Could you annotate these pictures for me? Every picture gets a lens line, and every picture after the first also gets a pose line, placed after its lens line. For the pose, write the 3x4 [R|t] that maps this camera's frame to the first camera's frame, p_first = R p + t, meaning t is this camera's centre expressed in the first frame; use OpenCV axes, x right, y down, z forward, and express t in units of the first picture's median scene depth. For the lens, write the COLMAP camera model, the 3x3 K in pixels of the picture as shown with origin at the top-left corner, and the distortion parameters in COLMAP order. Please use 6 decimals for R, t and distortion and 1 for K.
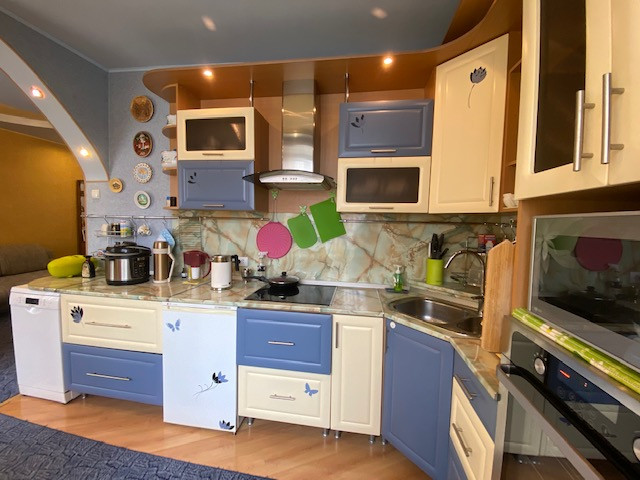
lens RADIAL K [[258.8, 0, 320.0], [0, 258.8, 240.0], [0, 0, 1]] dist [0.023049, -0.023809]
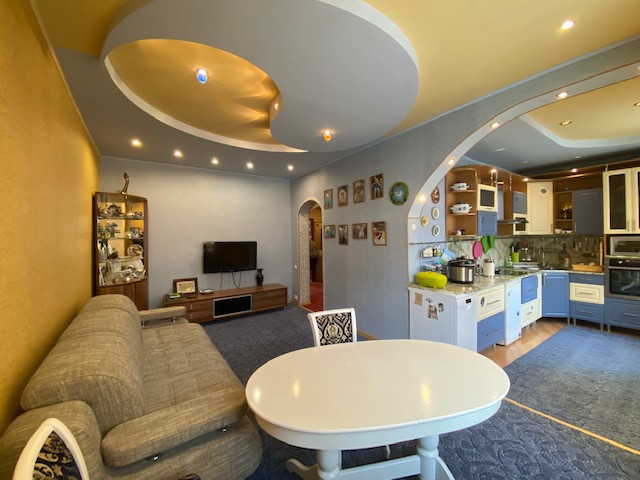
lens RADIAL K [[258.8, 0, 320.0], [0, 258.8, 240.0], [0, 0, 1]] dist [0.023049, -0.023809]
pose [[0.732687, -0.046636, 0.678967, -2.729071], [0.080422, 0.996592, -0.018332, -0.157665], [-0.675798, 0.068035, 0.733940, 0.431772]]
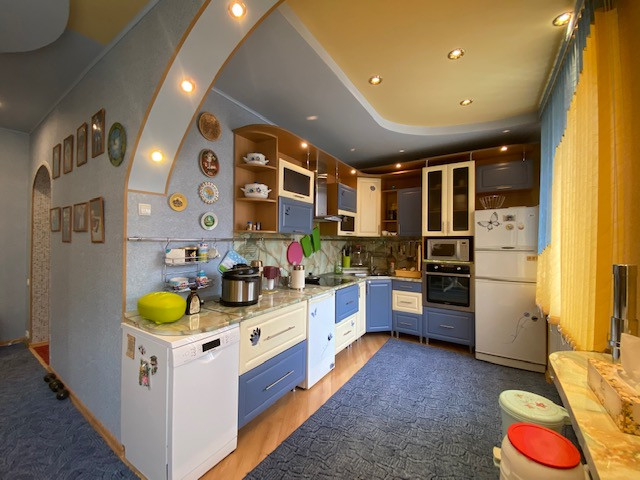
lens RADIAL K [[258.8, 0, 320.0], [0, 258.8, 240.0], [0, 0, 1]] dist [0.023049, -0.023809]
pose [[0.403902, -0.018876, 0.914607, -1.704488], [0.063548, 0.997951, -0.007468, -0.066978], [-0.912592, 0.061138, 0.404274, 0.319433]]
